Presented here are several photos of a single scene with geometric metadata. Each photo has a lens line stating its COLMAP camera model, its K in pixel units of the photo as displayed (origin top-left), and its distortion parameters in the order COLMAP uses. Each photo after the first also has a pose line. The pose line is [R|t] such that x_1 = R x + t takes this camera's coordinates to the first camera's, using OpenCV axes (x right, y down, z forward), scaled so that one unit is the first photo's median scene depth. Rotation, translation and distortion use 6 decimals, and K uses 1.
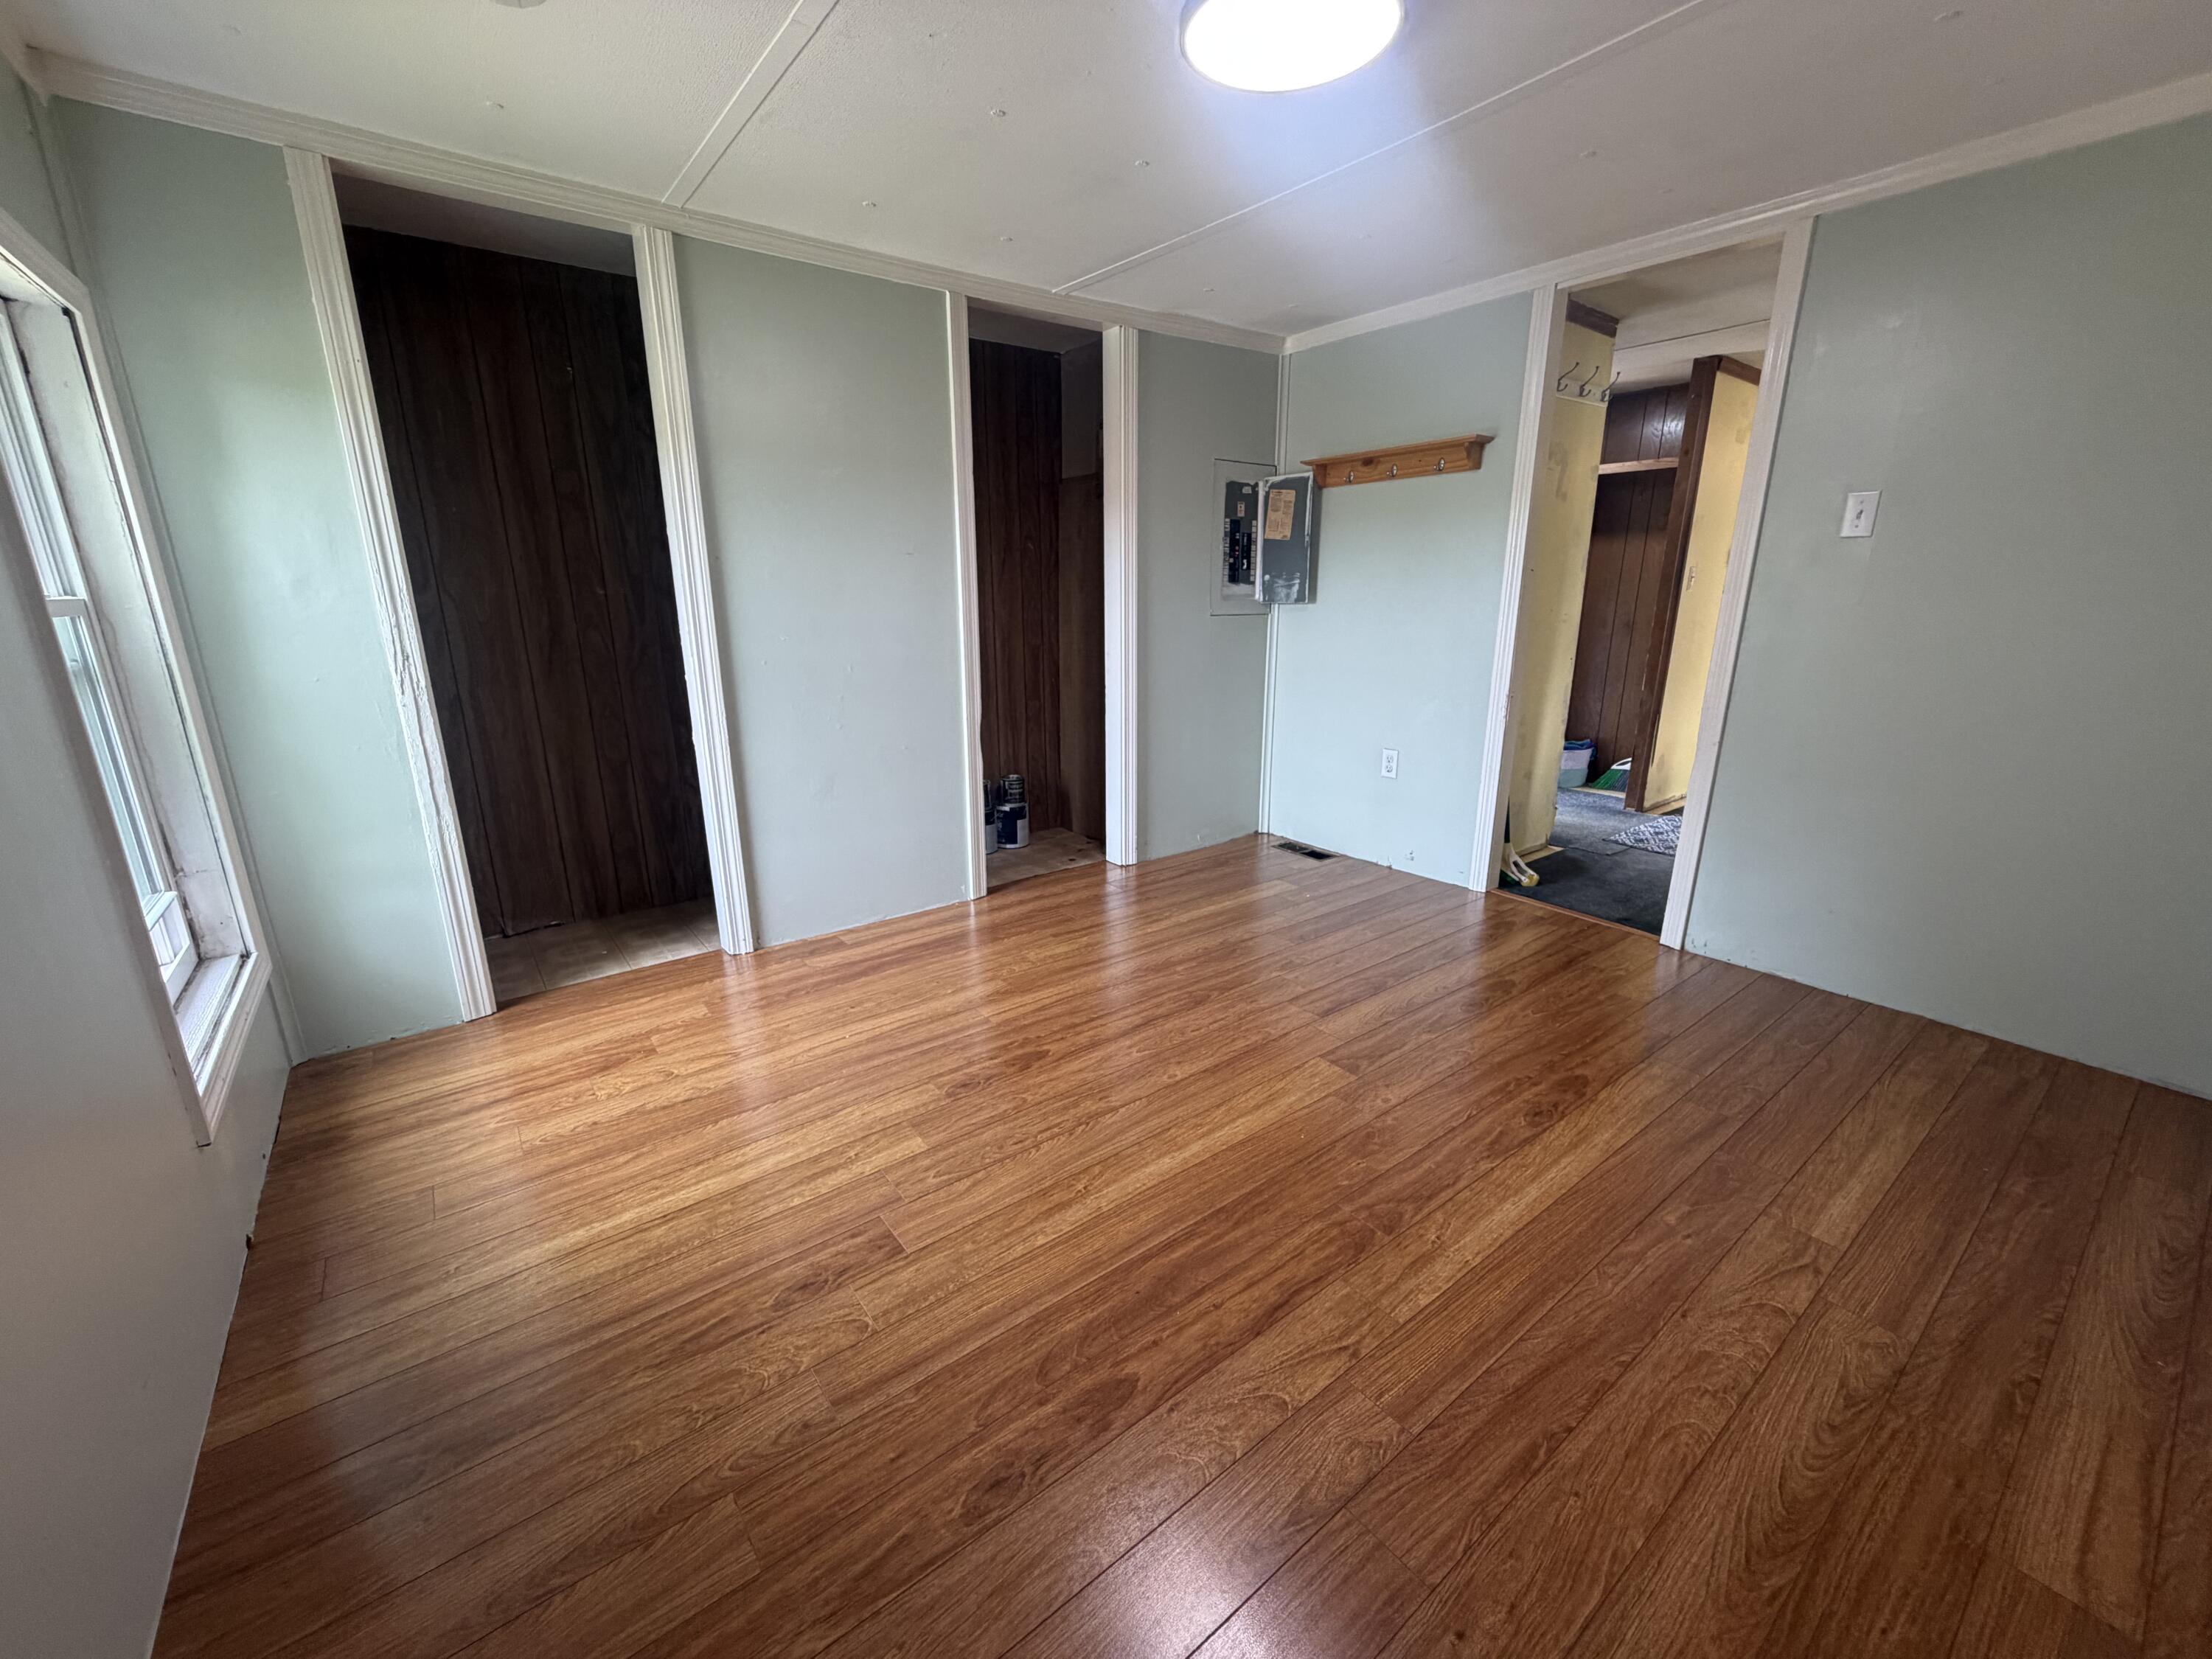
lens RADIAL K [[889.5, 0, 1106.0], [0, 889.5, 829.5], [0, 0, 1]] dist [0.000095, -0.000314]
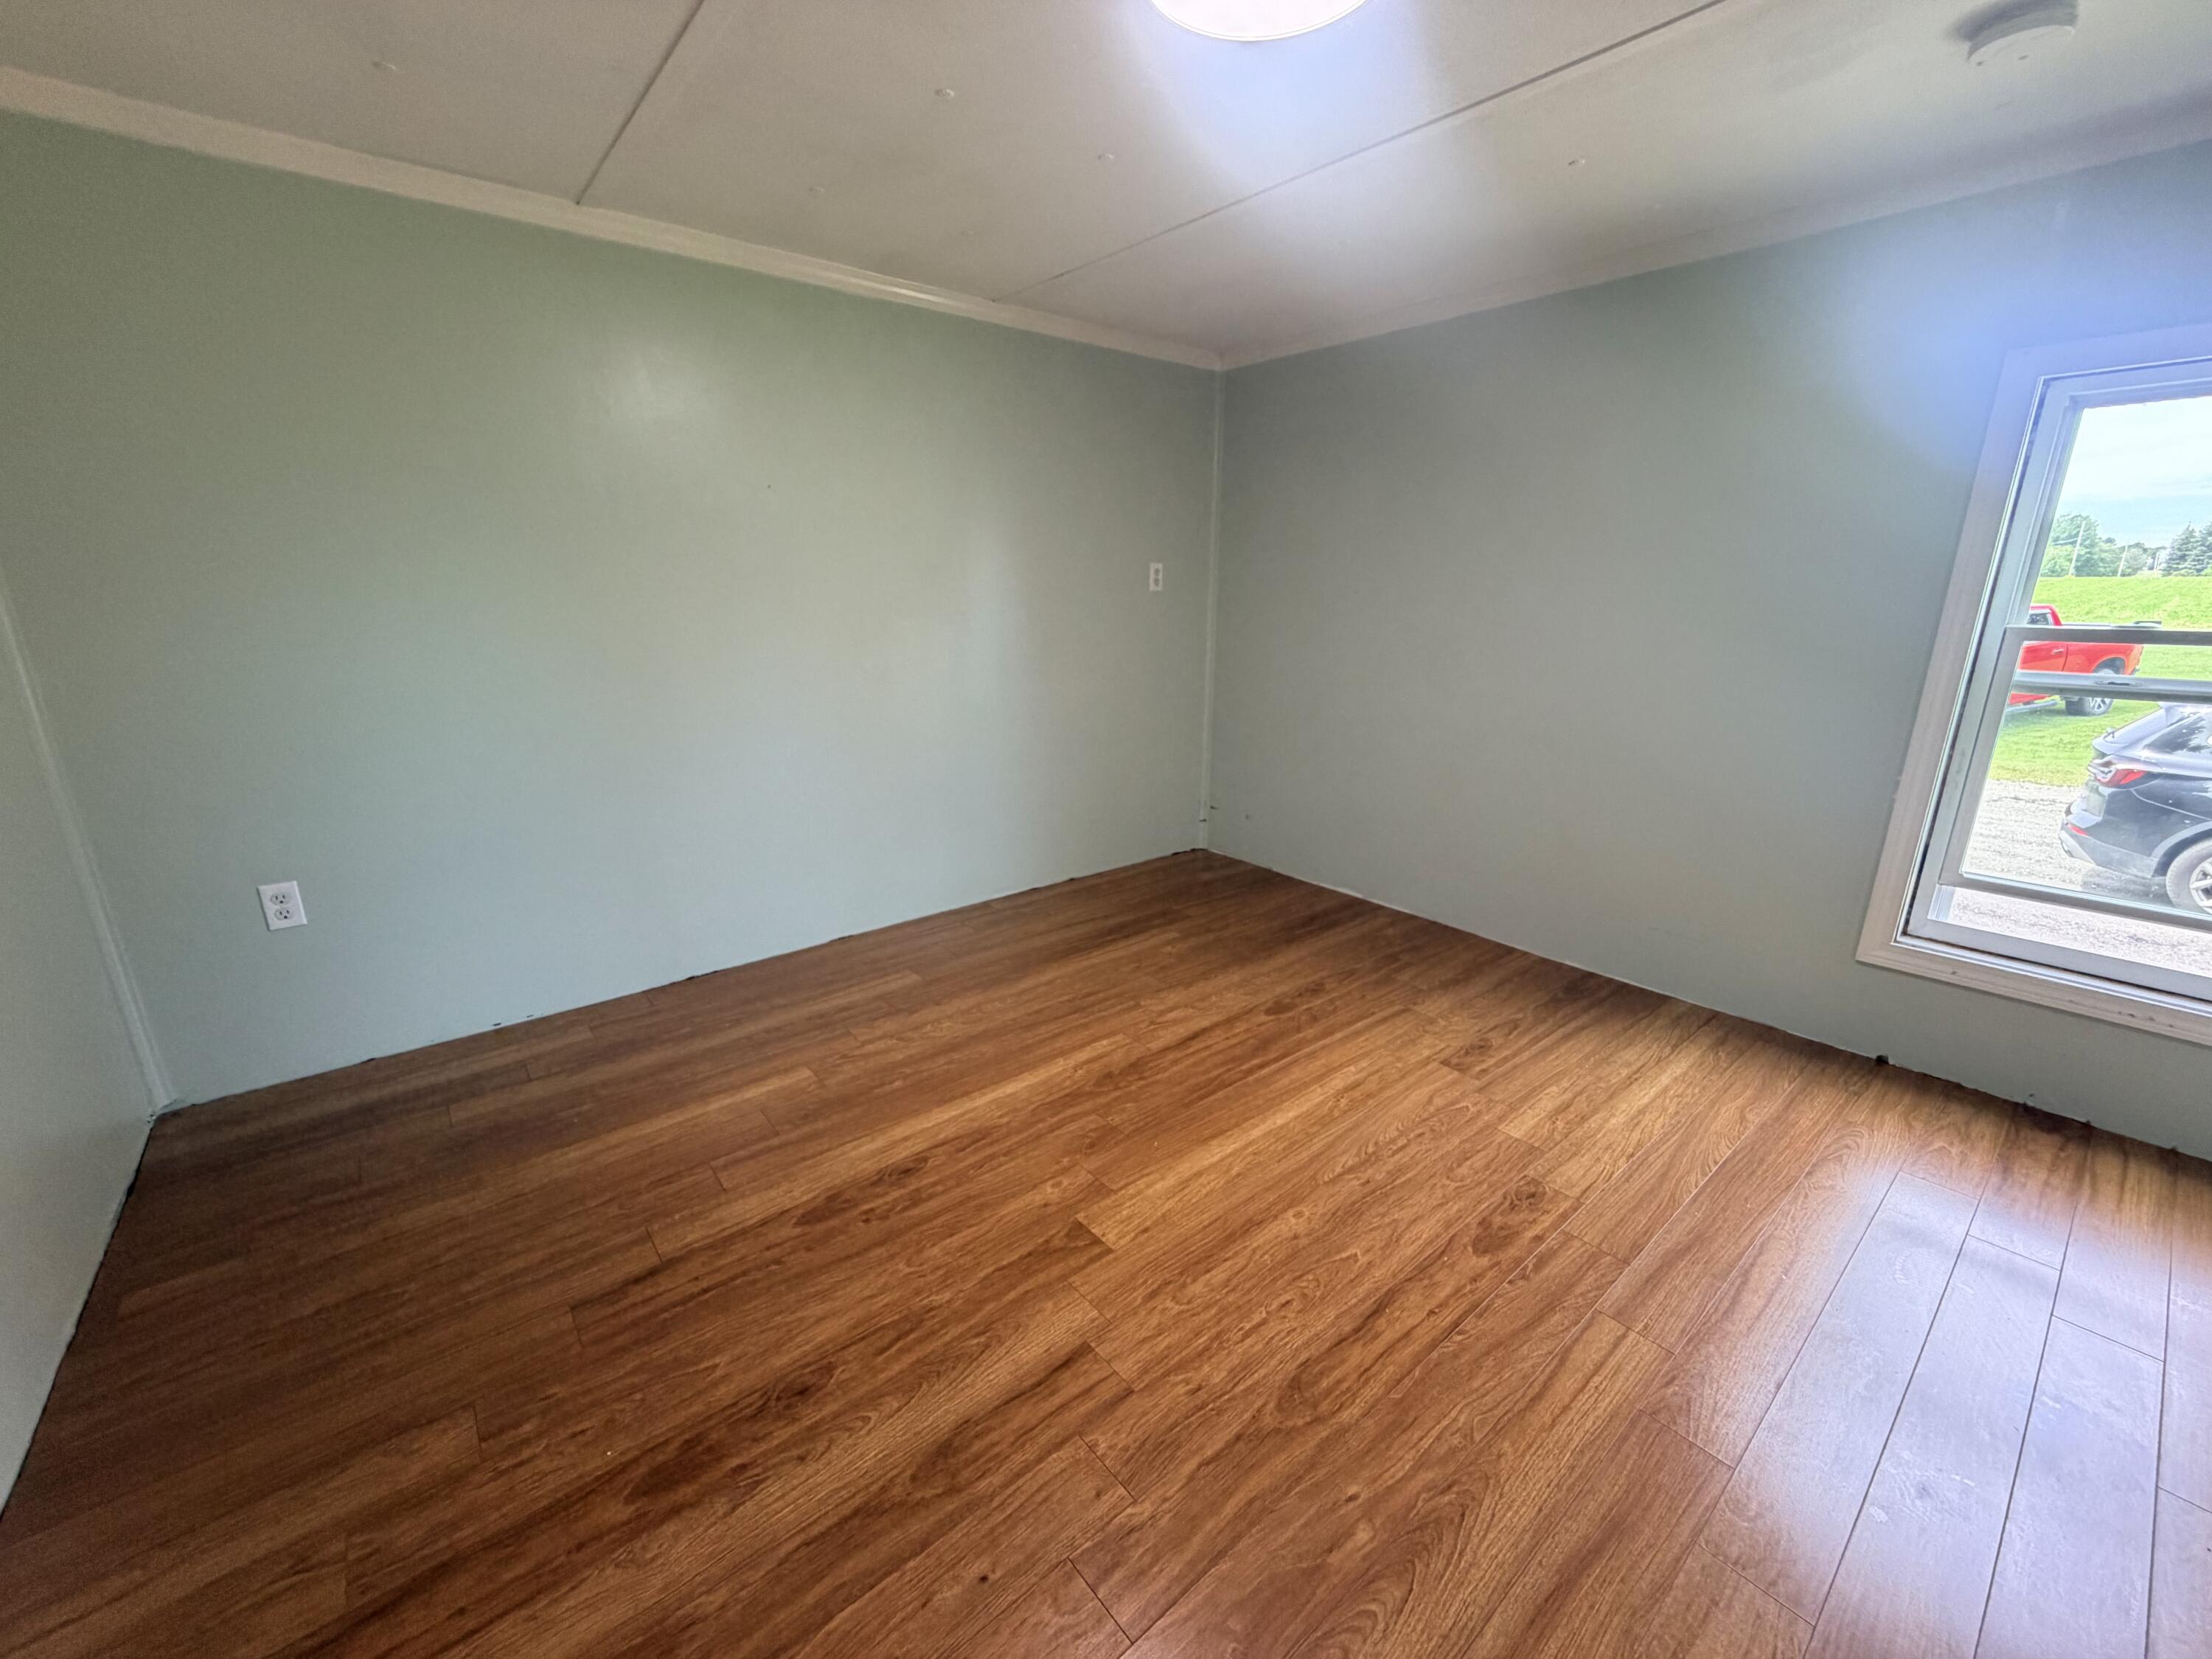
lens RADIAL K [[889.5, 0, 1106.0], [0, 889.5, 829.5], [0, 0, 1]] dist [0.000095, -0.000314]
pose [[-0.999323, 0.010173, -0.035369, 0.345093], [-0.009125, 0.862533, 0.505918, -0.554095], [0.035653, 0.505898, -0.861856, 1.885364]]
